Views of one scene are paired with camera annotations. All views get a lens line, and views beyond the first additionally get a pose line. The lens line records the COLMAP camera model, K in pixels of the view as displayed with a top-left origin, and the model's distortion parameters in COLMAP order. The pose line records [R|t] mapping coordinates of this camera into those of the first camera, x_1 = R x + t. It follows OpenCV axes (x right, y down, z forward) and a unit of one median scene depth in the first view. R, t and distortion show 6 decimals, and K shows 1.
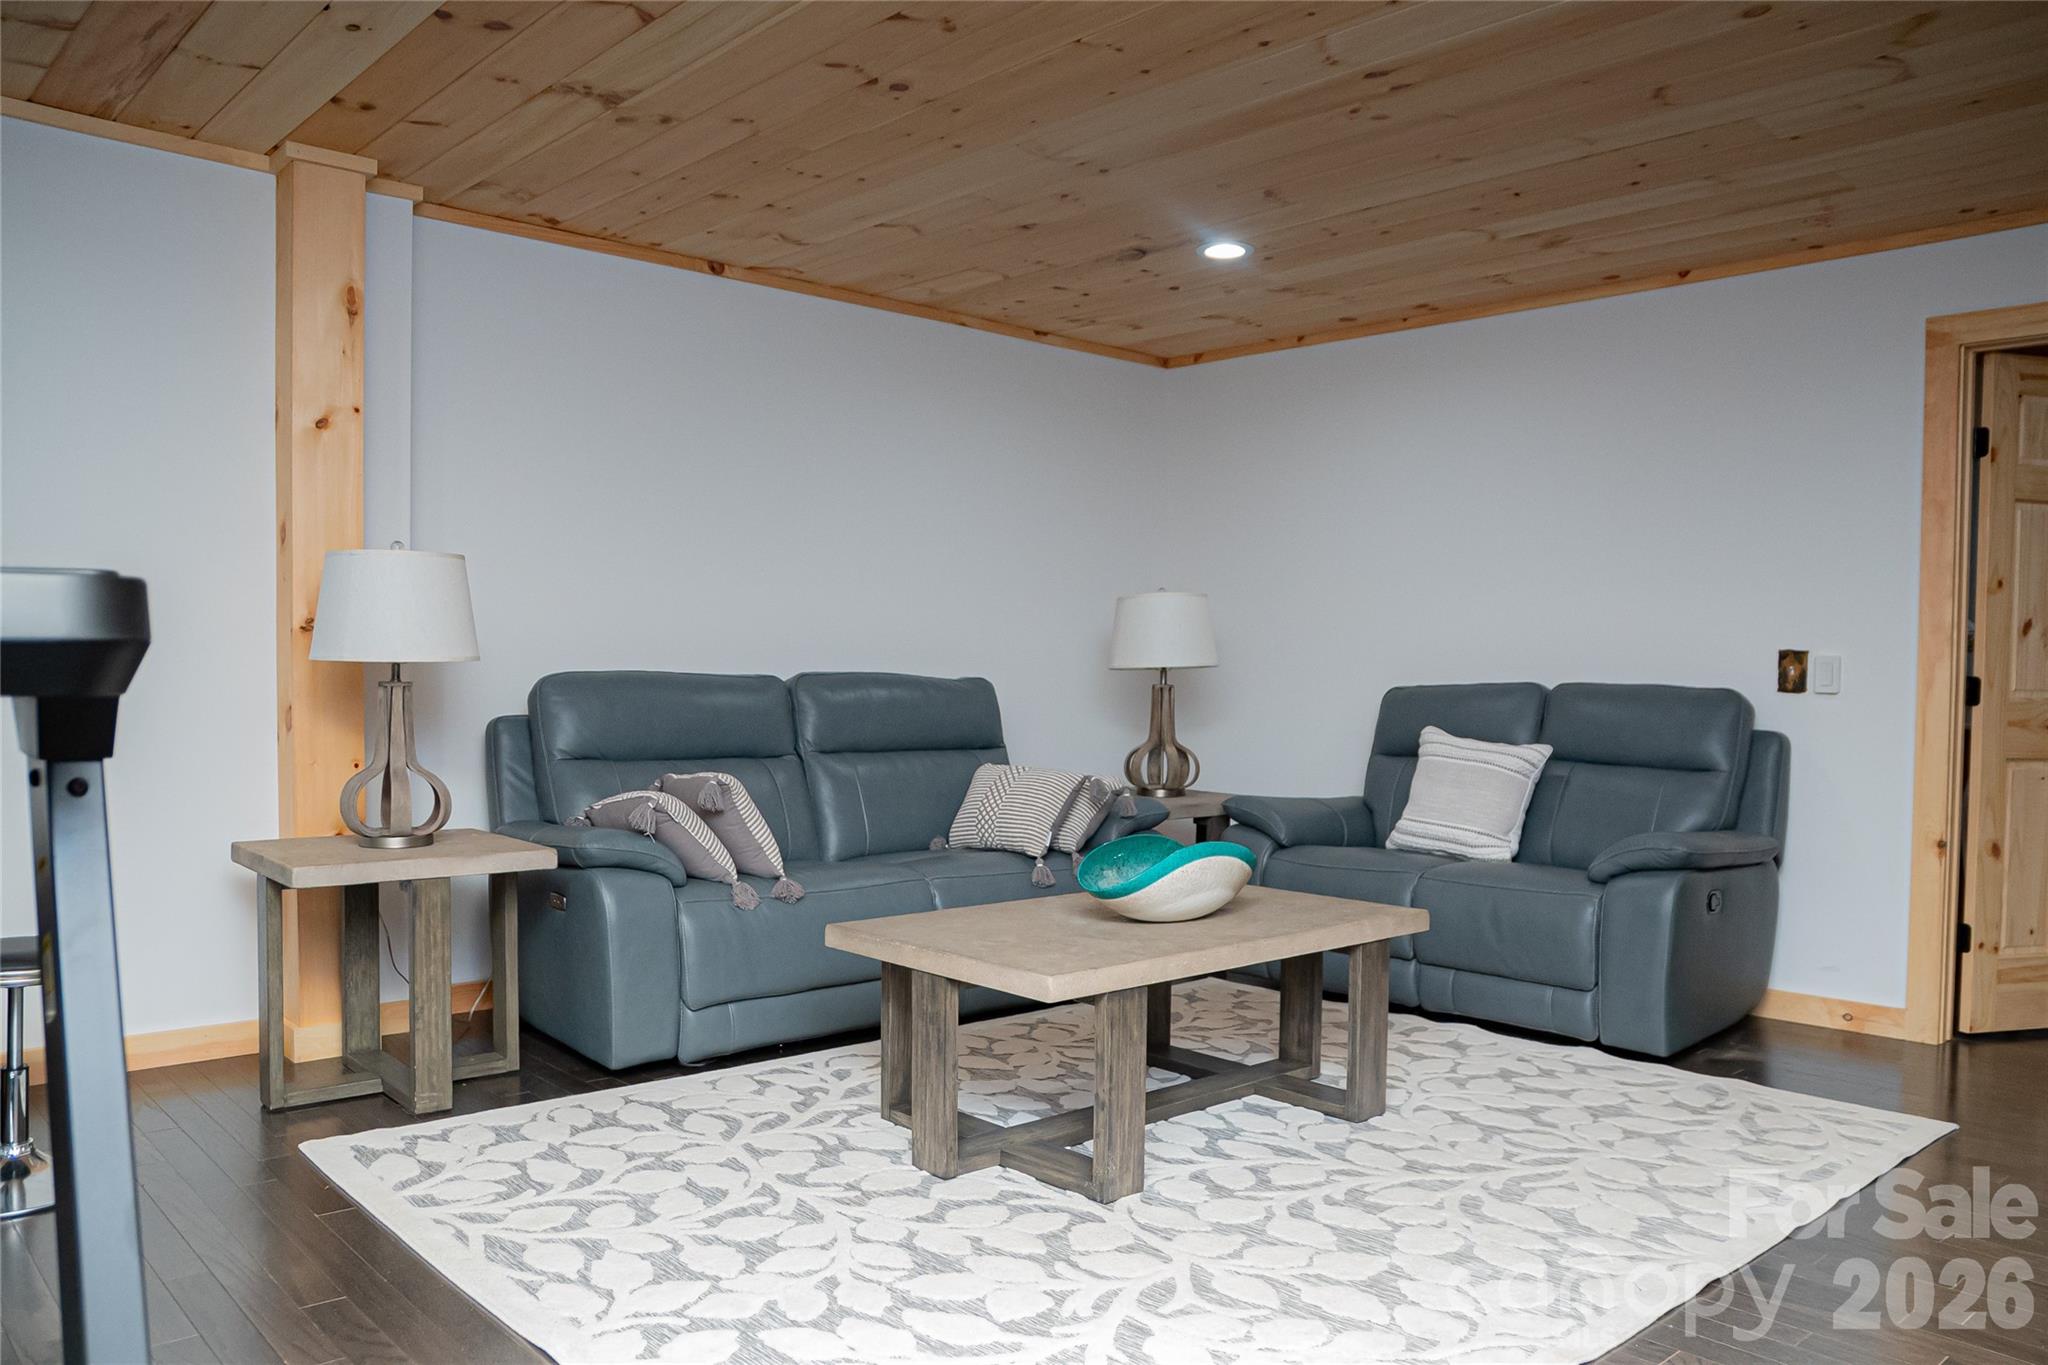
lens RADIAL K [[1531.4, 0, 1034.4], [0, 1531.4, 699.9], [0, 0, 1]] dist [-0.085193, 0.029834]
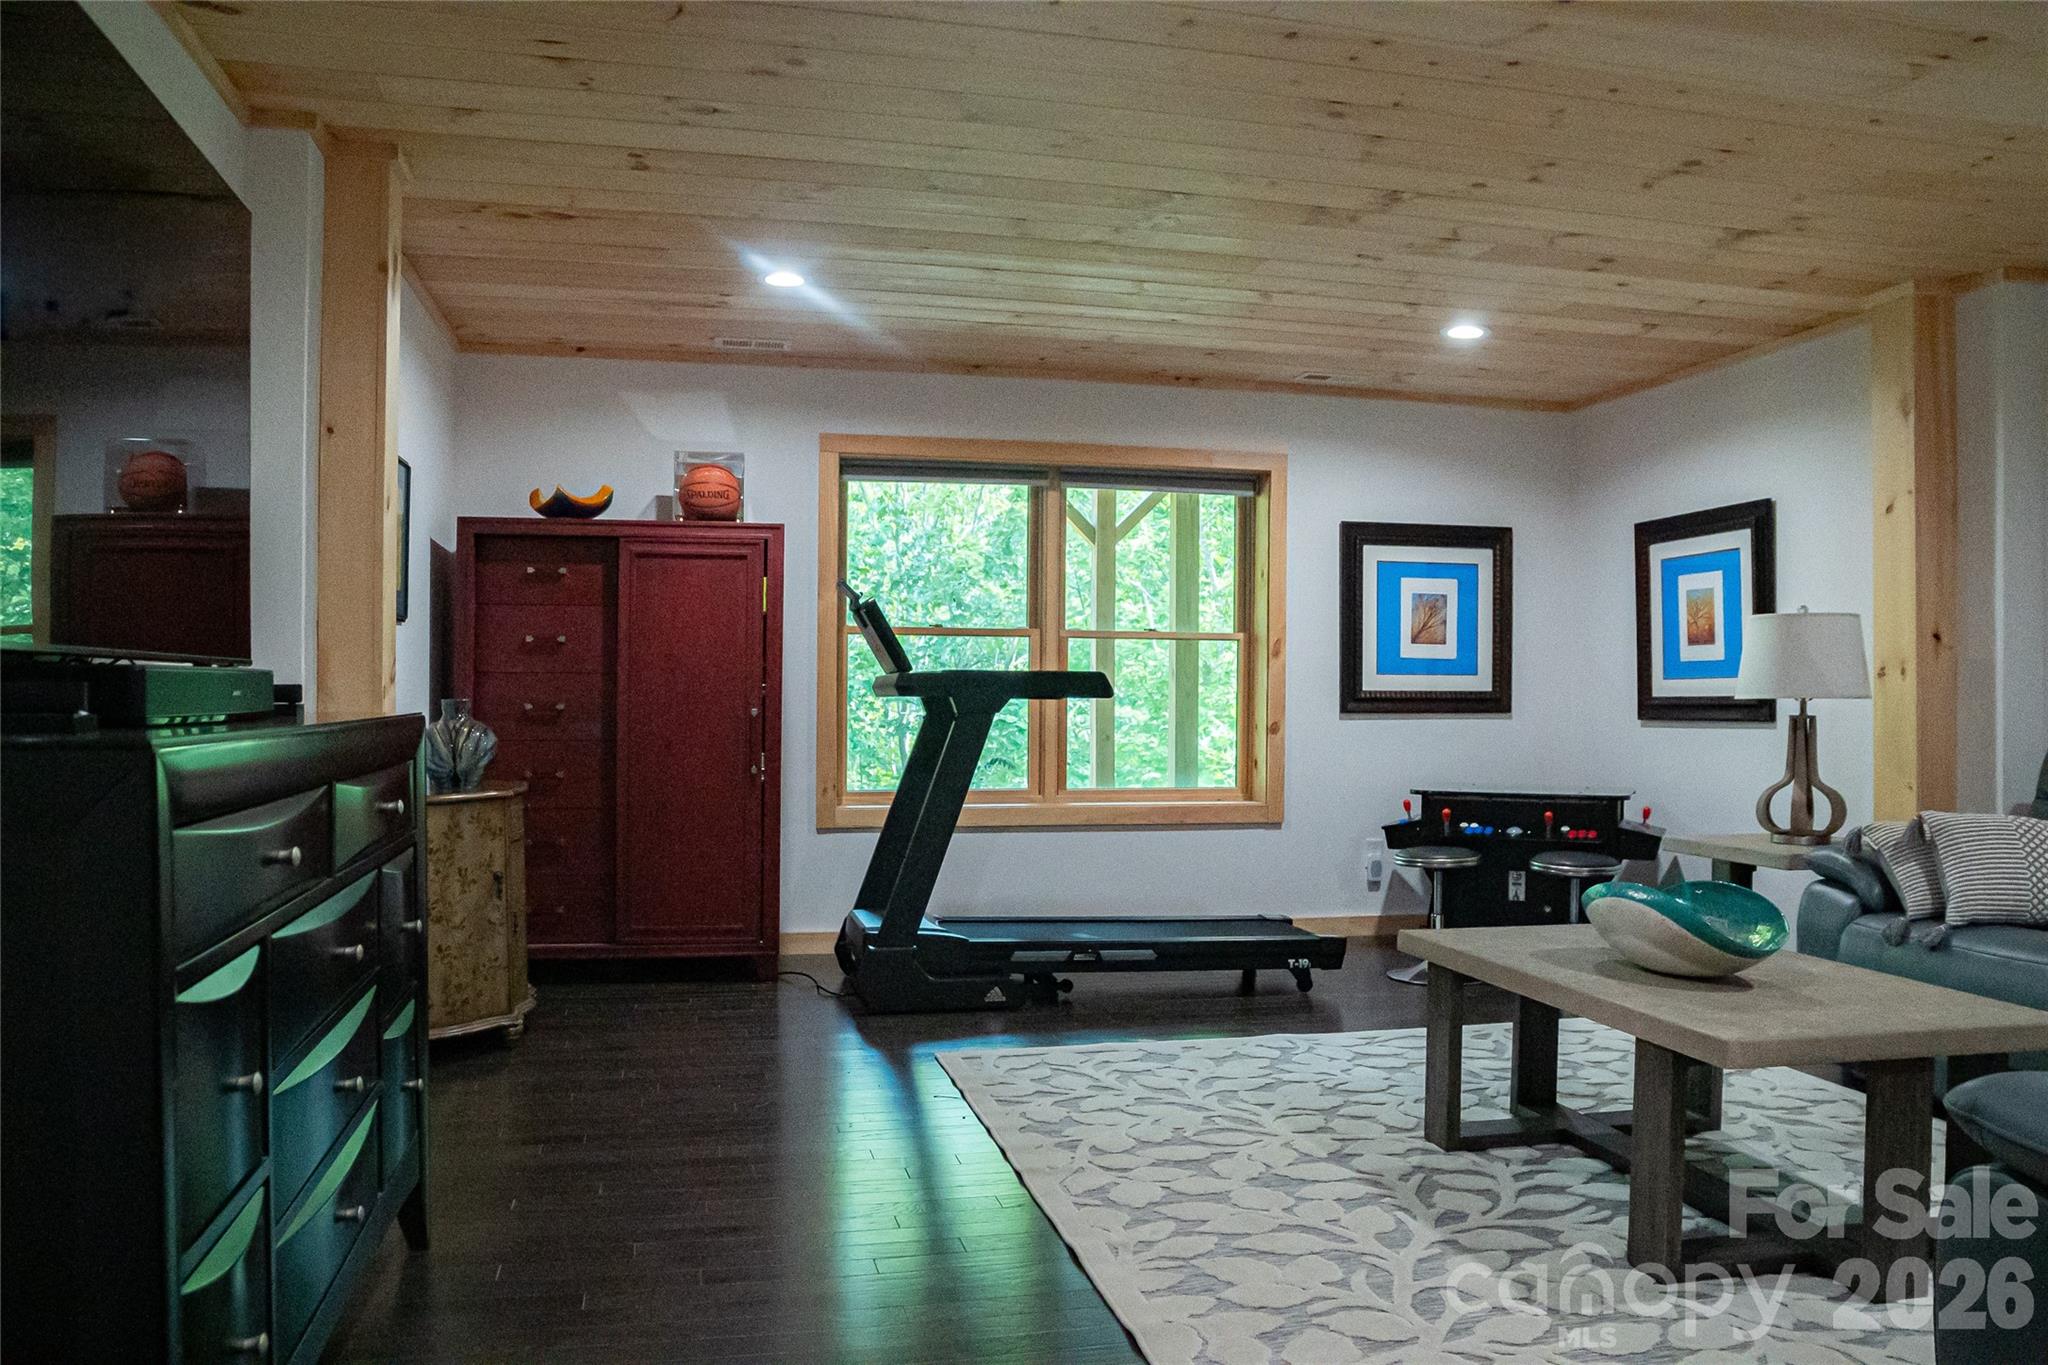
lens RADIAL K [[1531.4, 0, 1022.9], [0, 1531.4, 687.0], [0, 0, 1]] dist [-0.085193, 0.029834]
pose [[-0.498509, -0.019120, -0.866673, 1.191402], [-0.037817, 0.999285, -0.000294, -0.011871], [0.866059, 0.032628, -0.498876, 1.250912]]
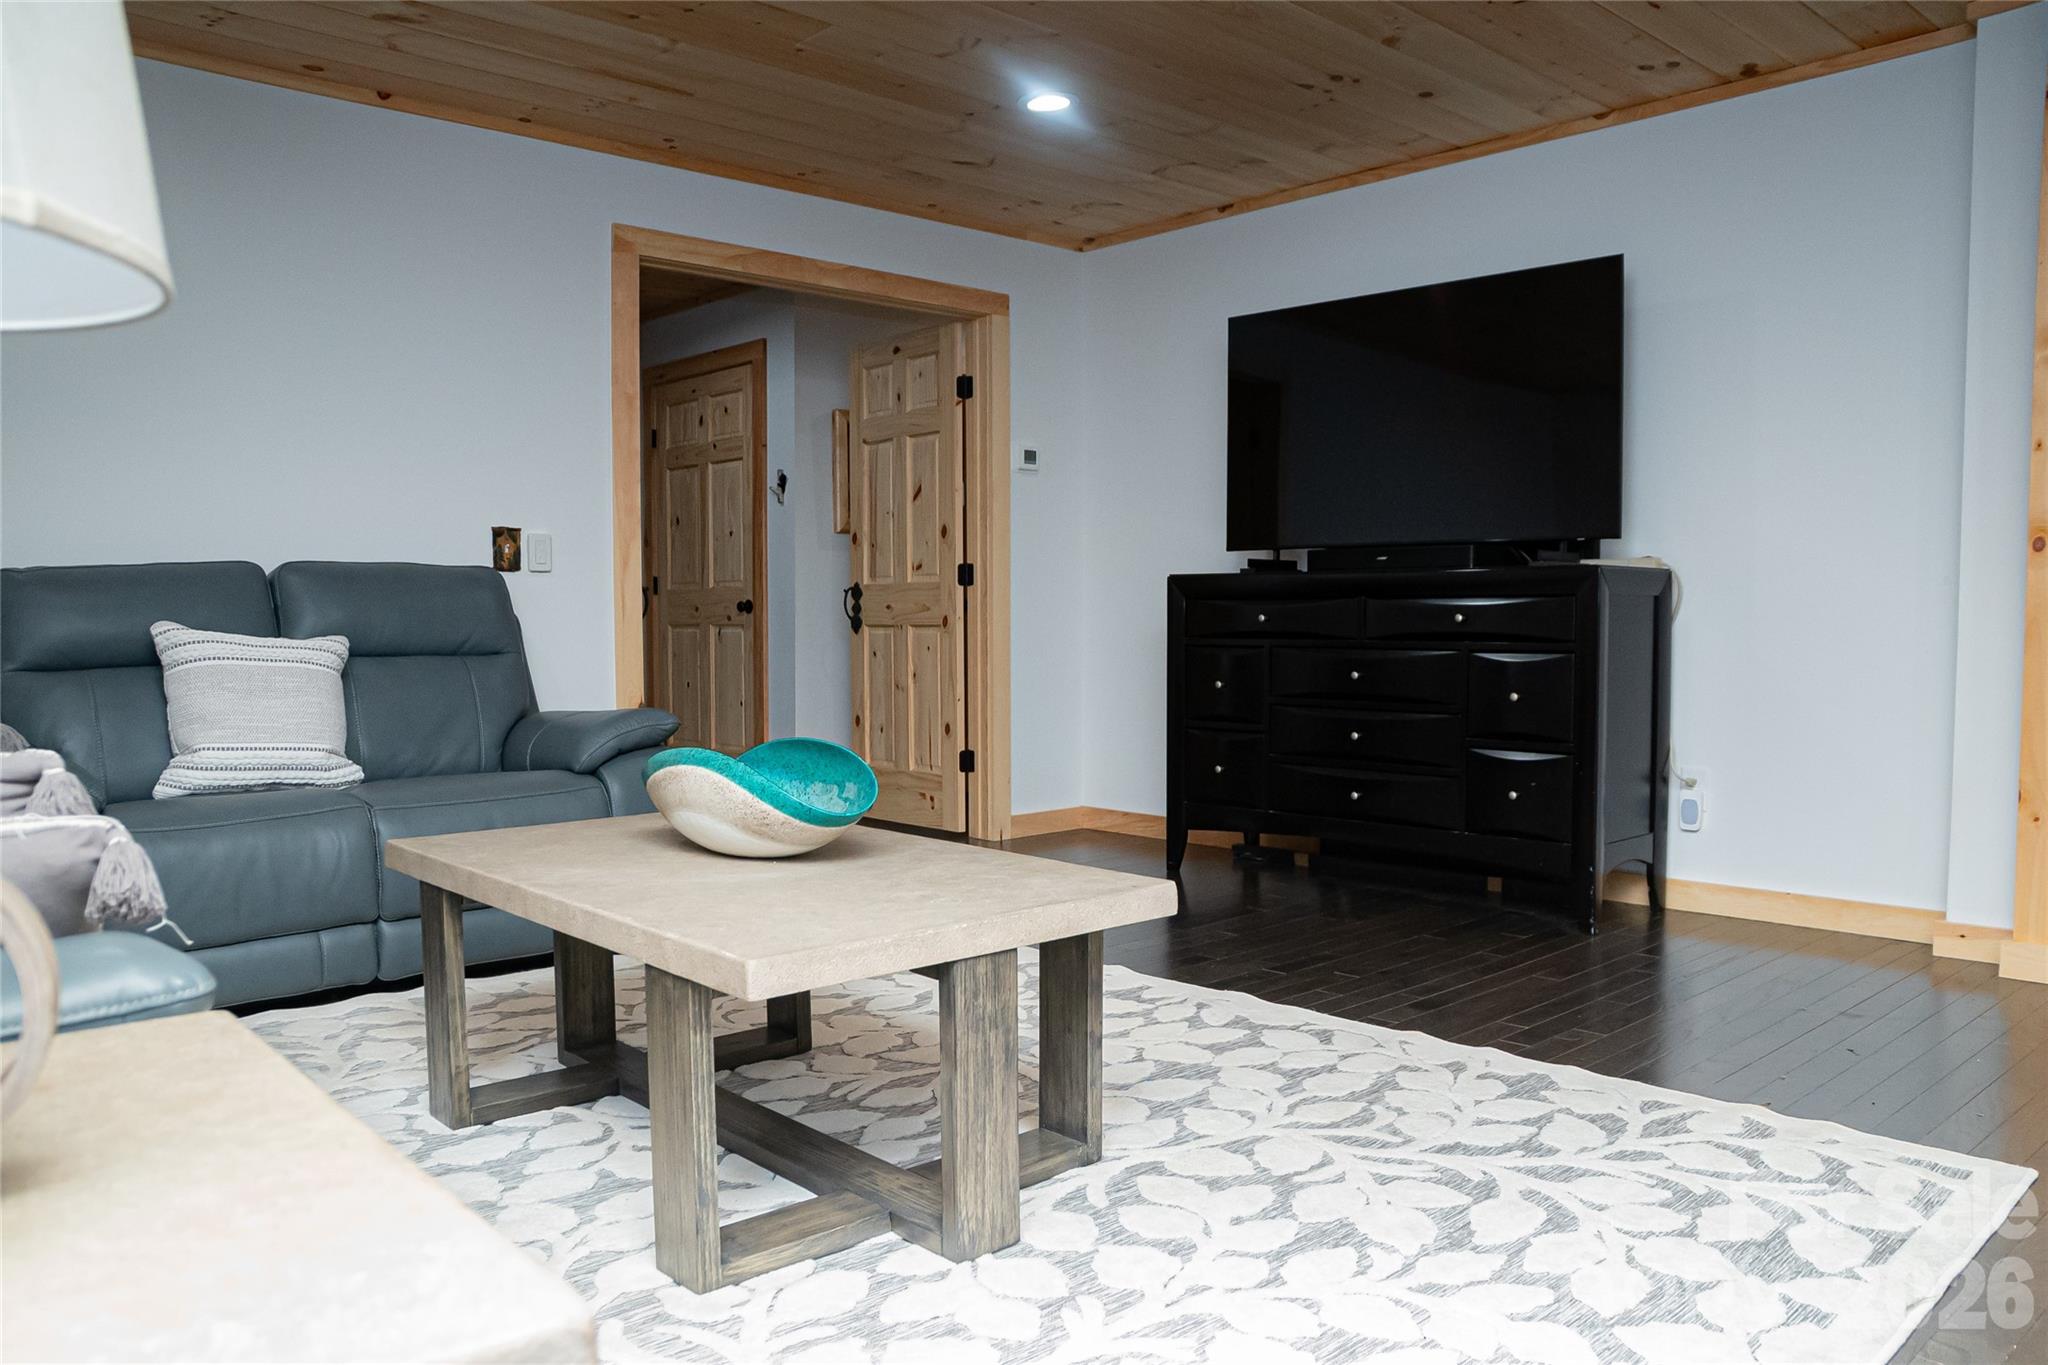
lens RADIAL K [[1531.4, 0, 1035.7], [0, 1531.4, 678.5], [0, 0, 1]] dist [-0.085193, 0.029834]
pose [[-0.008181, -0.059565, 0.998191, -0.719717], [0.028269, 0.997812, 0.059774, 0.023057], [-0.999567, 0.028707, -0.006479, 0.986558]]
